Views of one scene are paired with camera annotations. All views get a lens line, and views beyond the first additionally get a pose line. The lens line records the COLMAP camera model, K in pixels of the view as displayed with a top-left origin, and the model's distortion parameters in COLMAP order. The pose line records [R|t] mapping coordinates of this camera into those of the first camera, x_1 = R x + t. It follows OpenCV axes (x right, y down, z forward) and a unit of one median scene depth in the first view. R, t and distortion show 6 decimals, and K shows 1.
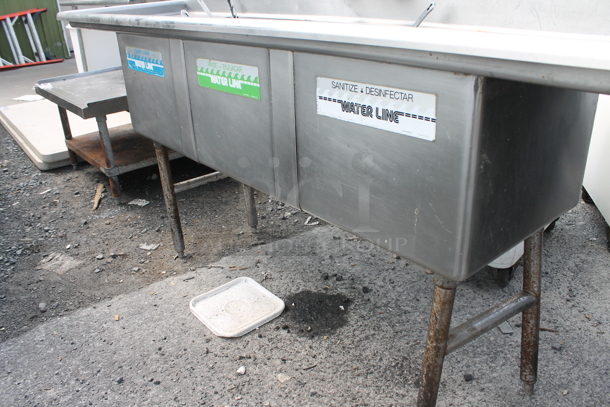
lens RADIAL K [[515.8, 0, 305.0], [0, 515.8, 203.5], [0, 0, 1]] dist [-0.163494, 0.133619]
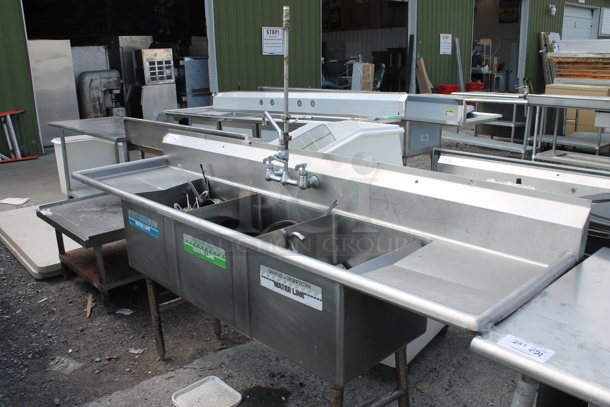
lens RADIAL K [[515.8, 0, 305.0], [0, 515.8, 203.5], [0, 0, 1]] dist [-0.163494, 0.133619]
pose [[0.996926, 0.003037, 0.078293, 0.018704], [0.008927, 0.988339, -0.152009, -0.093478], [-0.077841, 0.152240, 0.985273, -0.365161]]
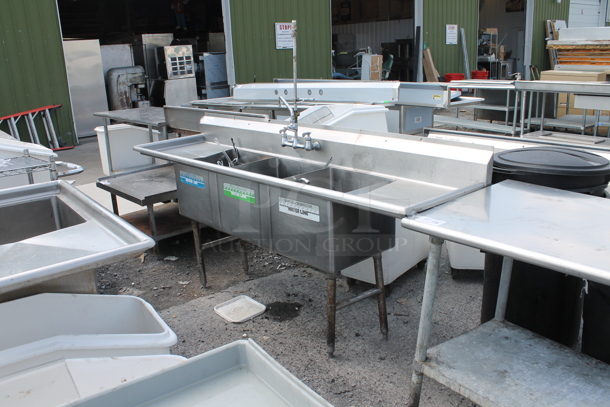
lens RADIAL K [[515.8, 0, 305.0], [0, 515.8, 203.5], [0, 0, 1]] dist [-0.163494, 0.133619]
pose [[0.998792, -0.012474, 0.047518, 0.015727], [0.018890, 0.990381, -0.137074, 0.069131], [-0.045351, 0.137806, 0.989420, -0.765483]]
